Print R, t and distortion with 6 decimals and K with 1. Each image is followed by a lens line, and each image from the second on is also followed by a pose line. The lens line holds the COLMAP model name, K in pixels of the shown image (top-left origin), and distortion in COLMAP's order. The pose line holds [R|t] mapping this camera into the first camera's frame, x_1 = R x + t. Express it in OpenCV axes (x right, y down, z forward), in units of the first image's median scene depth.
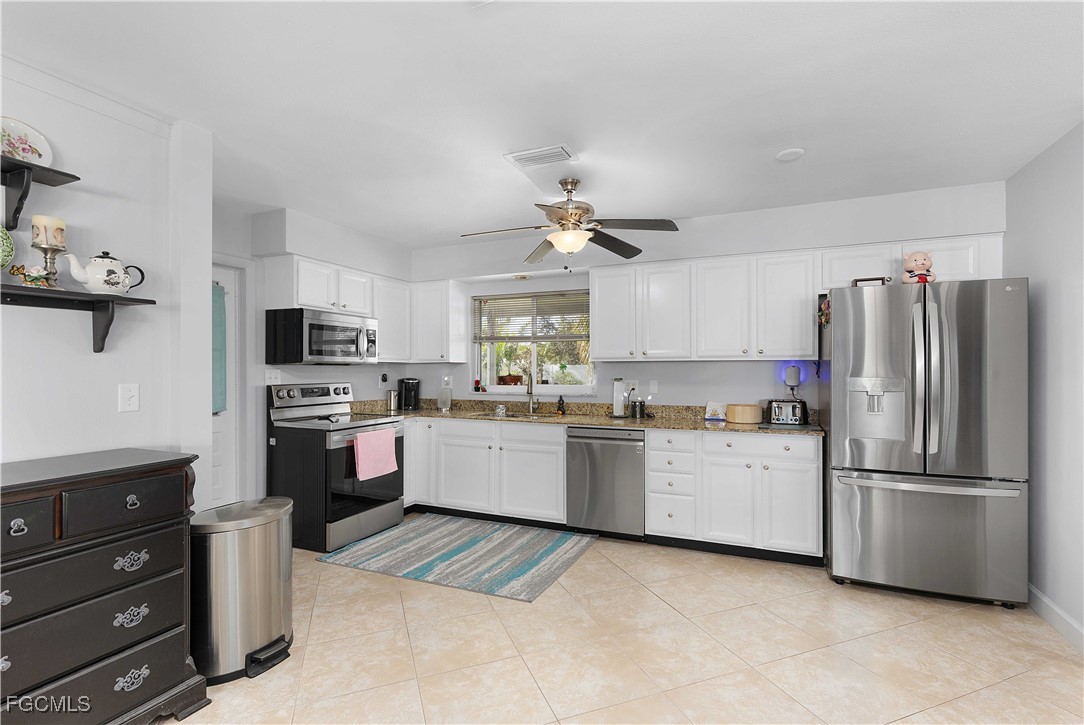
lens RADIAL K [[492.7, 0, 549.5], [0, 492.7, 370.5], [0, 0, 1]] dist [-0.001757, -0.001201]
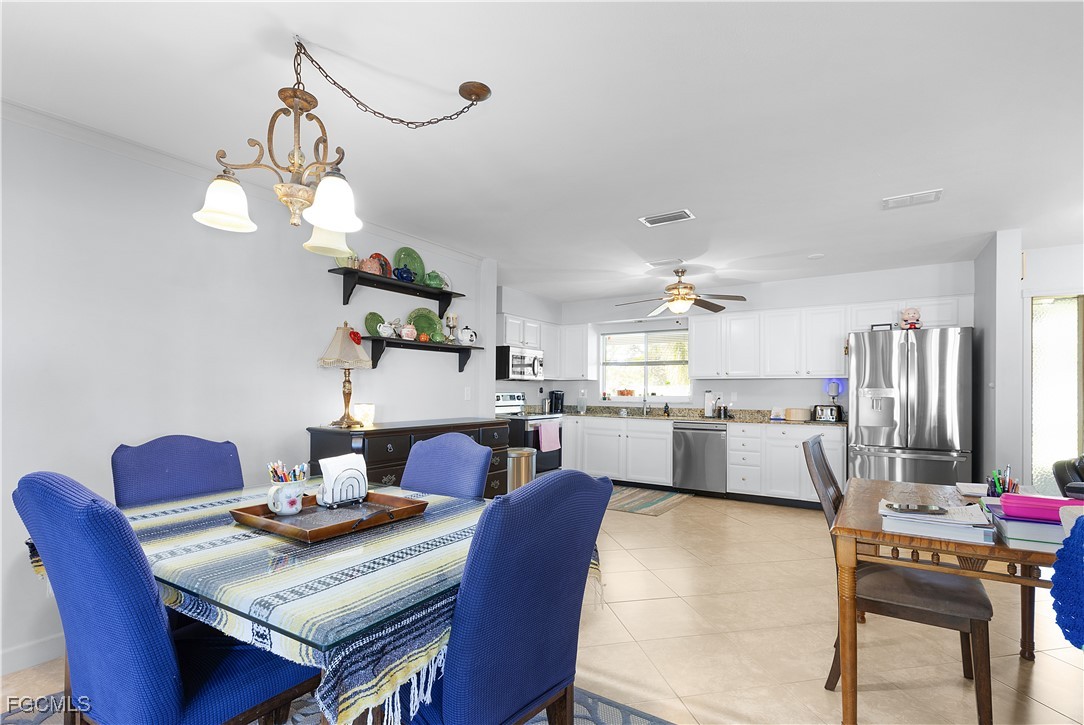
lens RADIAL K [[492.7, 0, 545.4], [0, 492.7, 388.3], [0, 0, 1]] dist [-0.001757, -0.001201]
pose [[0.985439, 0.006703, -0.169898, -0.097527], [-0.007828, 0.999952, -0.005952, 0.023555], [0.169849, 0.007196, 0.985444, -0.575455]]
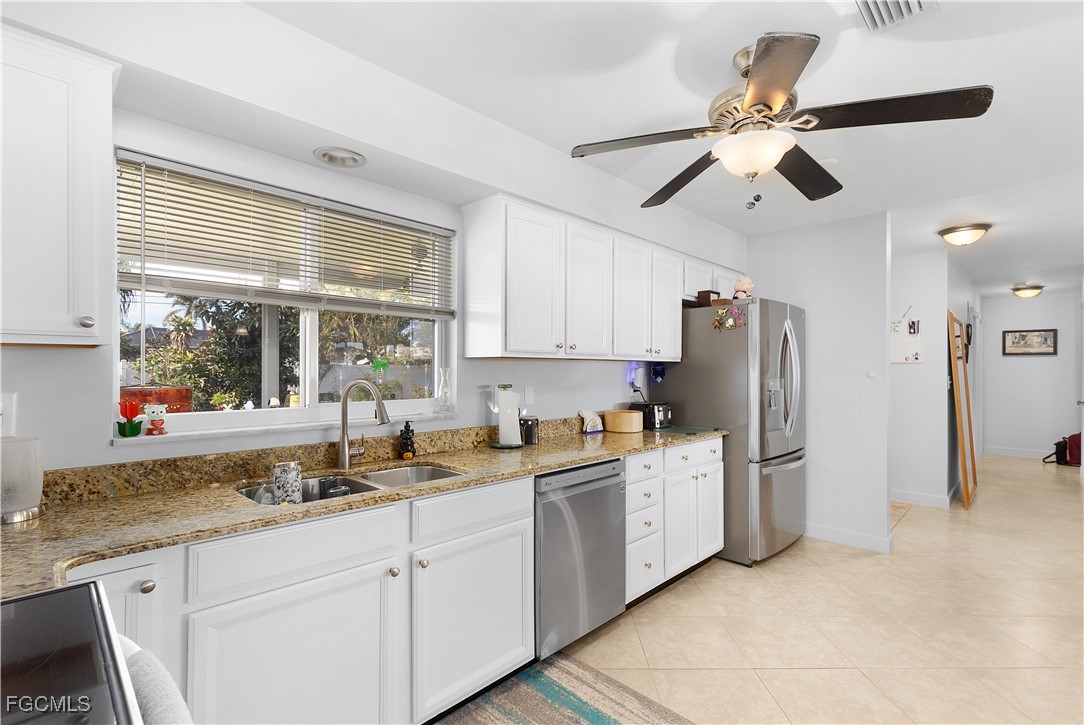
lens RADIAL K [[492.7, 0, 547.4], [0, 492.7, 365.4], [0, 0, 1]] dist [-0.001757, -0.001201]
pose [[0.361137, 0.009731, 0.932462, -0.475565], [0.001704, 0.999937, -0.011095, -0.001841], [-0.932511, 0.005595, 0.361098, 0.812010]]
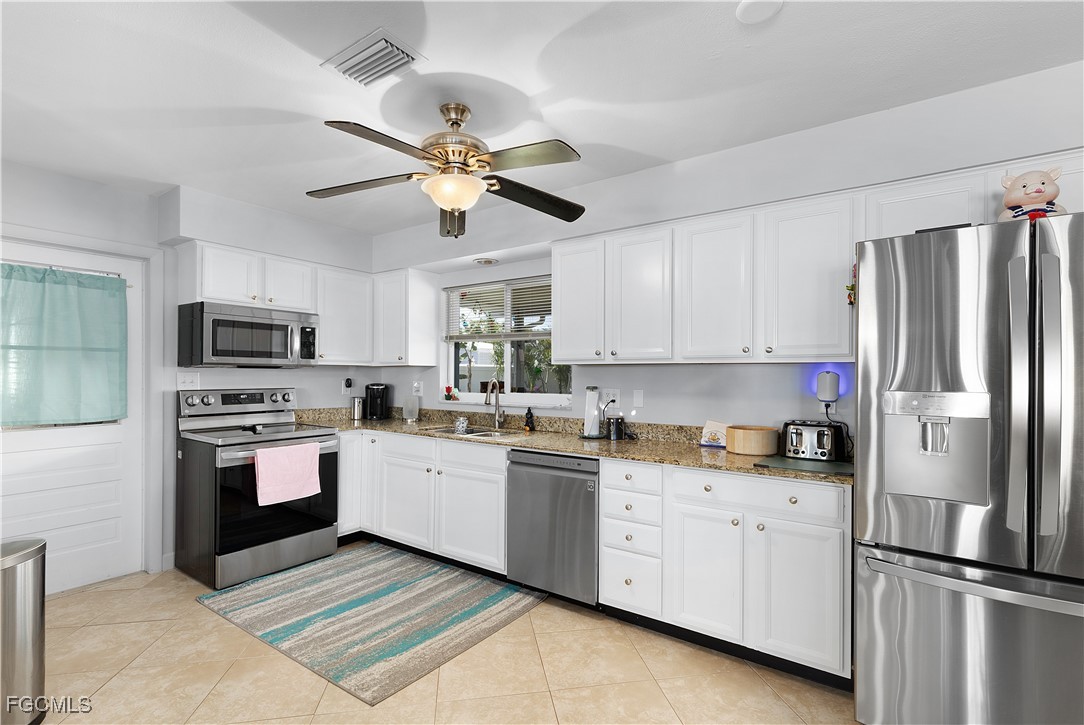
lens RADIAL K [[492.7, 0, 550.2], [0, 492.7, 377.1], [0, 0, 1]] dist [-0.001757, -0.001201]
pose [[0.980795, 0.007175, -0.194908, 0.252702], [-0.006501, 0.999970, 0.004102, -0.001993], [0.194932, -0.002756, 0.980813, 0.266836]]
